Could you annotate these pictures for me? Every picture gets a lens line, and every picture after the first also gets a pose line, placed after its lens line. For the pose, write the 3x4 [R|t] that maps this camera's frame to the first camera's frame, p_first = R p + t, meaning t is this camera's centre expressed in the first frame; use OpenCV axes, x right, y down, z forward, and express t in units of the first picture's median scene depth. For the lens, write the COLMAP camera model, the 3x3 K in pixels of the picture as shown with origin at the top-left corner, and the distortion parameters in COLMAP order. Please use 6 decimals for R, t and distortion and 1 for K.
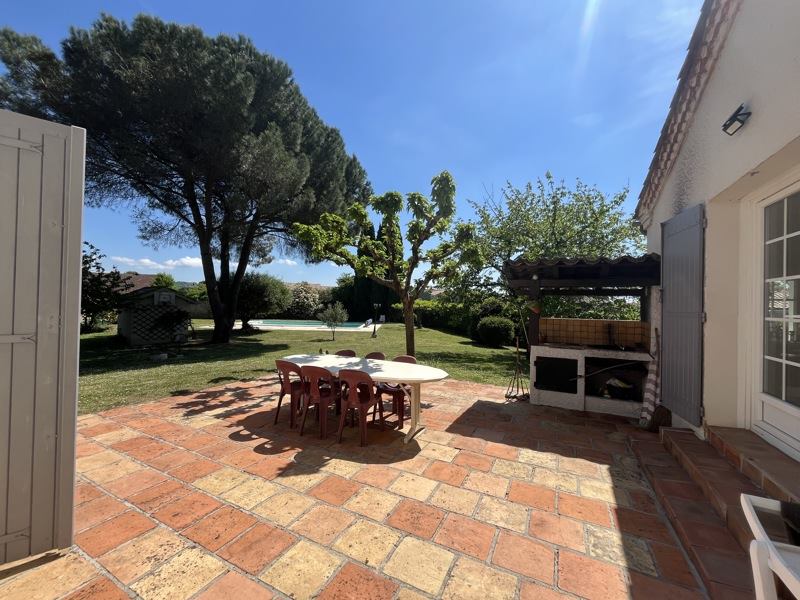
lens RADIAL K [[322.9, 0, 400.6], [0, 322.9, 301.4], [0, 0, 1]] dist [-0.000410, -0.000058]
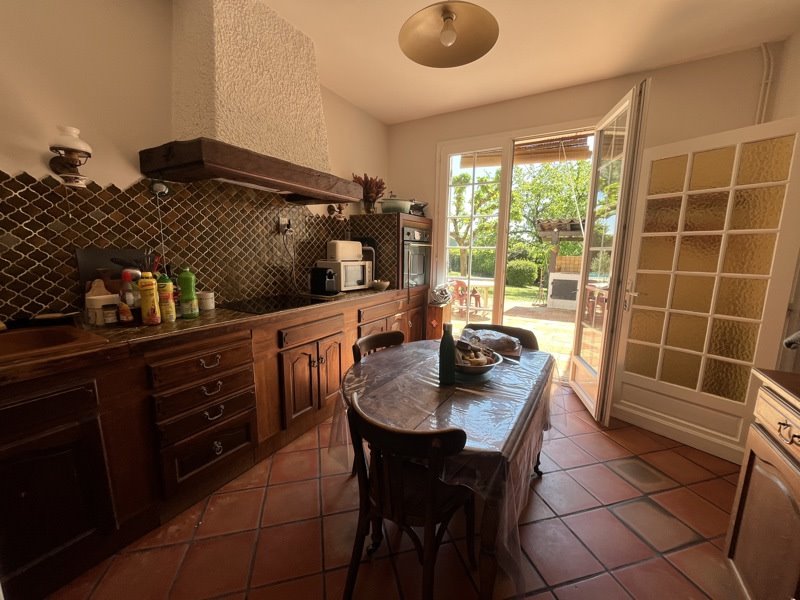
lens RADIAL K [[322.9, 0, 400.4], [0, 322.9, 300.6], [0, 0, 1]] dist [-0.000410, -0.000058]
pose [[0.998239, 0.003483, -0.059213, -0.074217], [0.006055, 0.987078, 0.160129, 0.003009], [0.059006, -0.160205, 0.985319, -0.196483]]
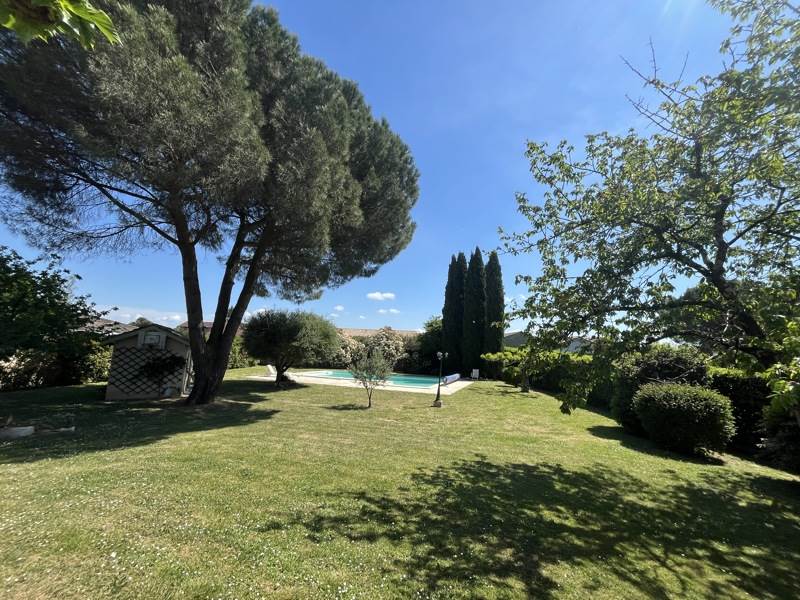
lens RADIAL K [[322.9, 0, 396.7], [0, 322.9, 299.7], [0, 0, 1]] dist [-0.000410, -0.000058]
pose [[0.935872, -0.039527, -0.350115, 0.093863], [-0.016522, 0.987671, -0.155670, 0.007328], [0.351952, 0.151471, 0.923681, 0.461978]]
